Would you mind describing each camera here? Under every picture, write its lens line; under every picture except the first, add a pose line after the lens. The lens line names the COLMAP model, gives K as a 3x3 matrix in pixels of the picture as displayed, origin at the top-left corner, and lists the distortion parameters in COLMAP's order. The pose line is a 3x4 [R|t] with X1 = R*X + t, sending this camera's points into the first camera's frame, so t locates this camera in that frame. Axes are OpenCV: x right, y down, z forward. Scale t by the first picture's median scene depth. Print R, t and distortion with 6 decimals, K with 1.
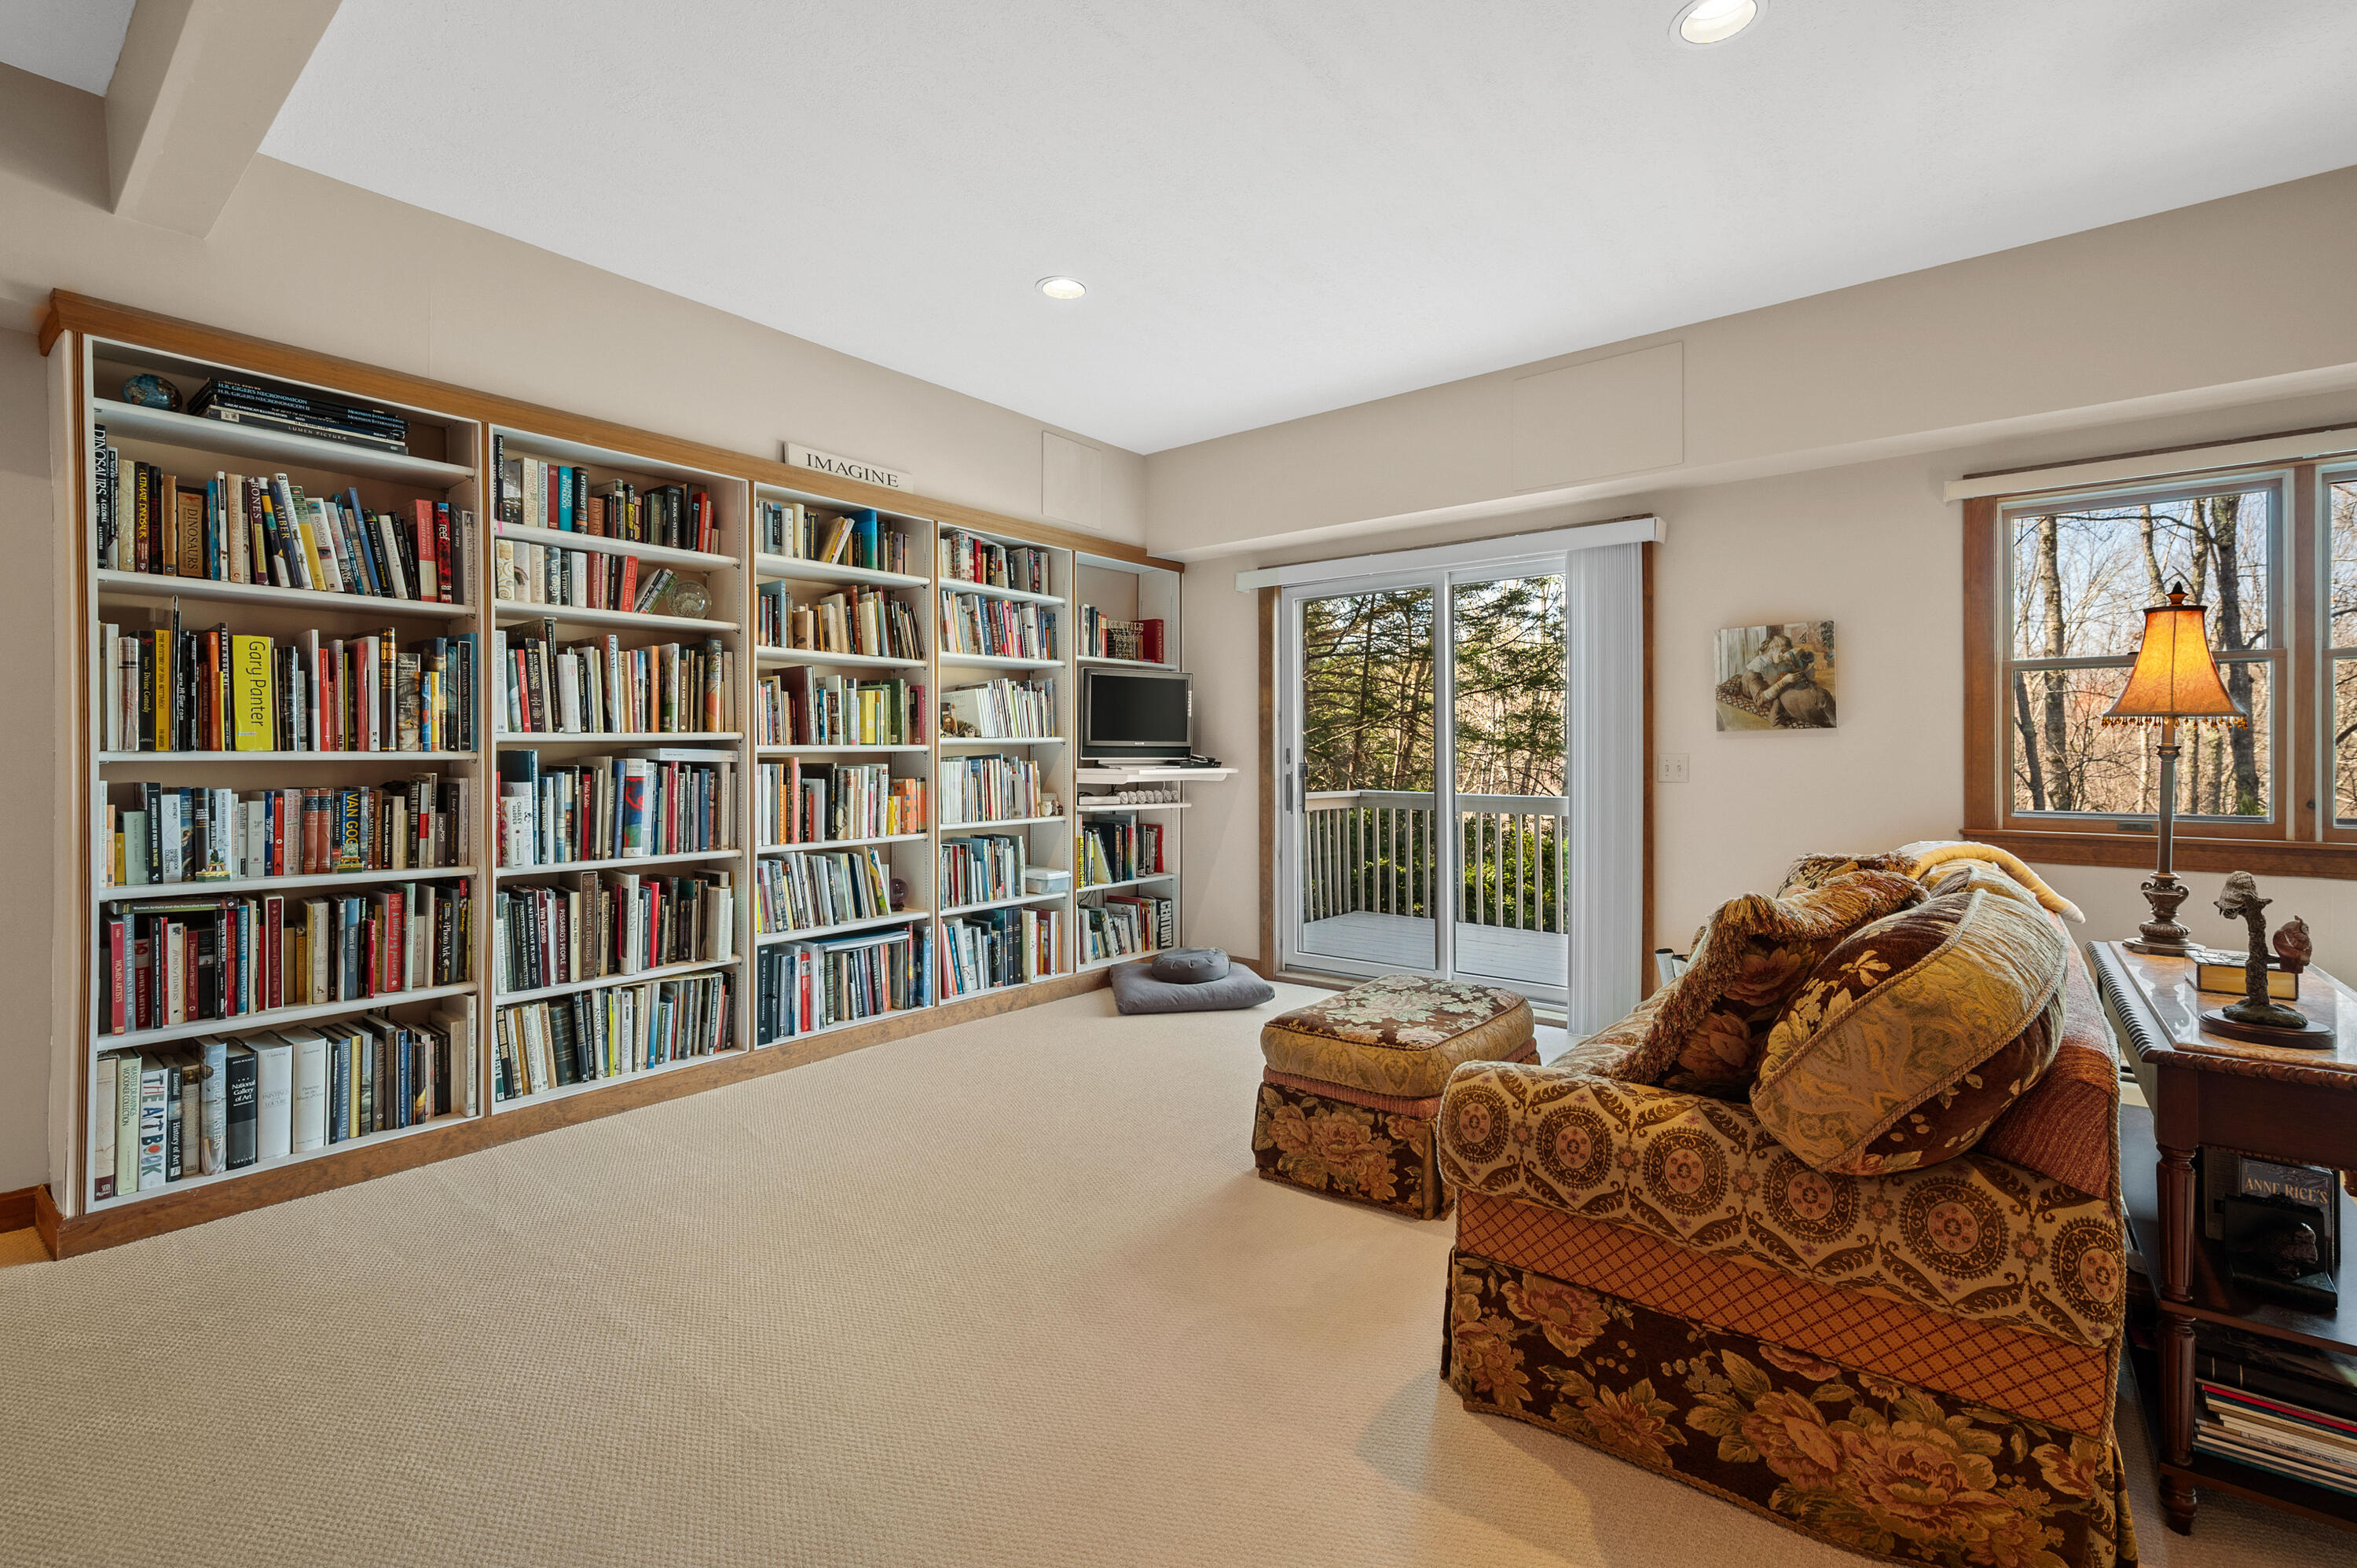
lens RADIAL K [[998.8, 0, 1168.5], [0, 998.8, 762.3], [0, 0, 1]] dist [-0.003491, -0.000163]
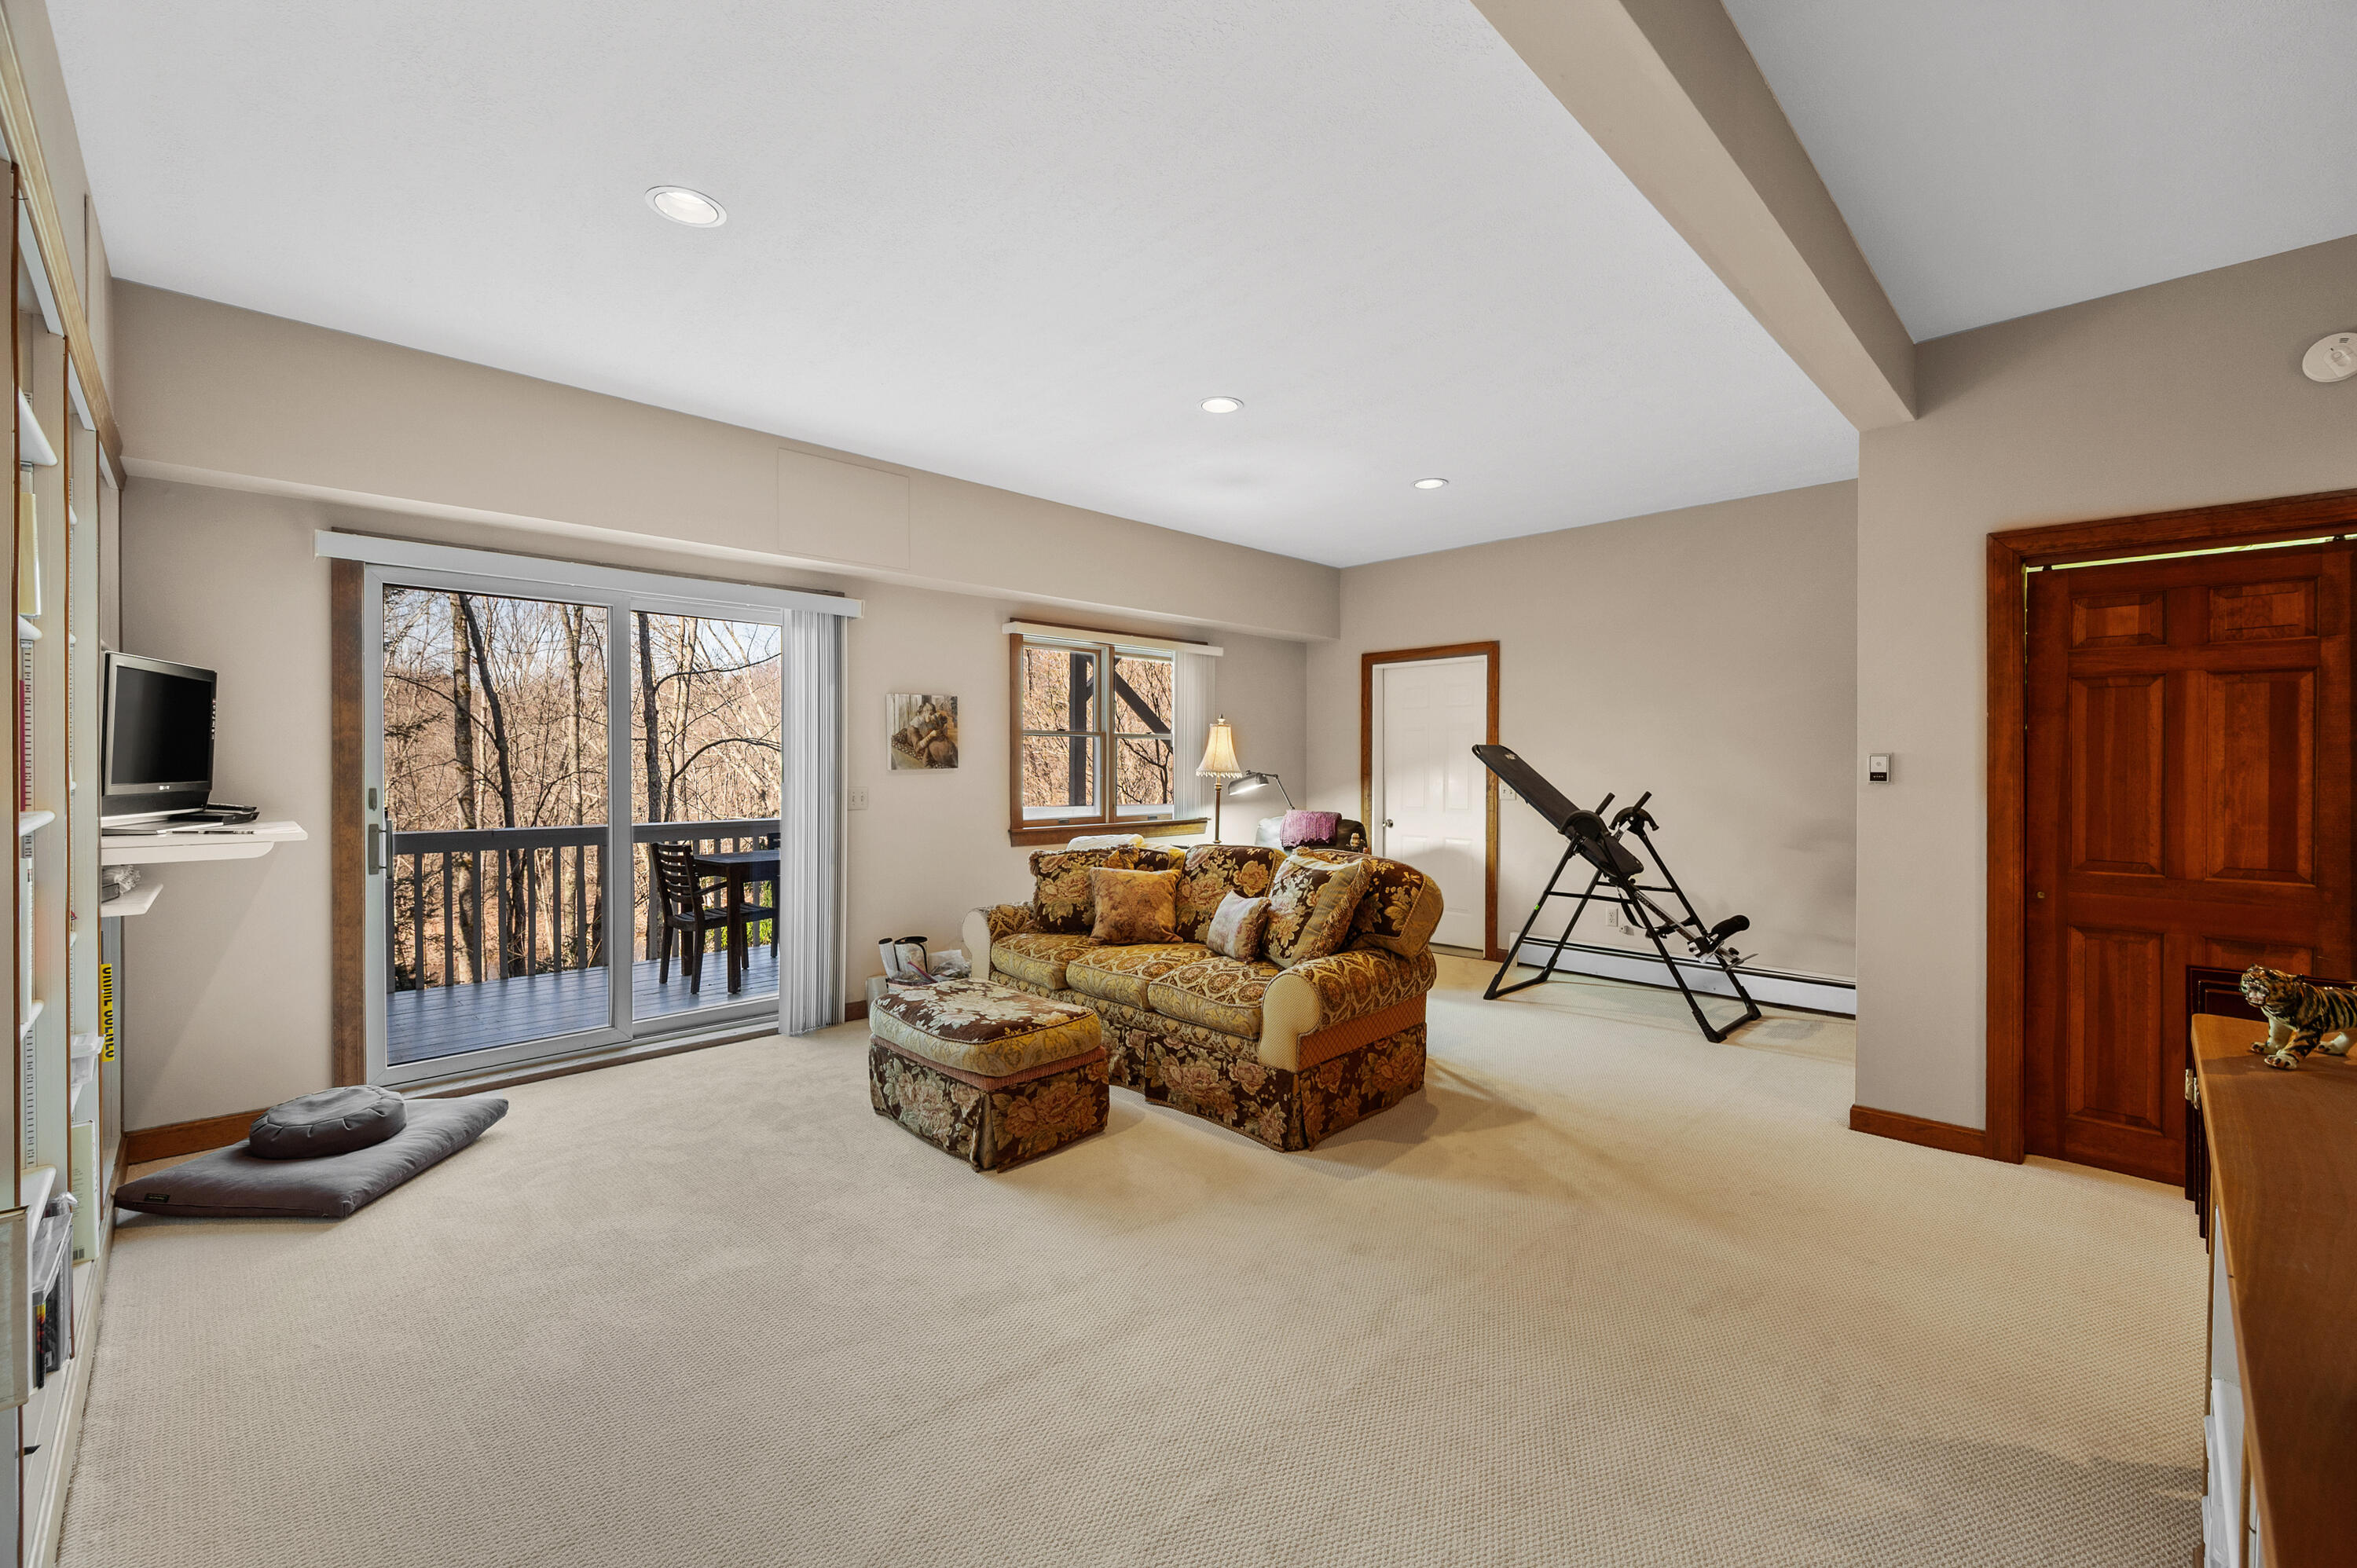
lens RADIAL K [[998.8, 0, 1164.6], [0, 998.8, 770.0], [0, 0, 1]] dist [-0.003491, -0.000163]
pose [[0.117526, -0.012171, 0.992995, -0.764248], [0.007644, 0.999906, 0.011351, -0.045184], [-0.993040, 0.006257, 0.117608, 0.500859]]
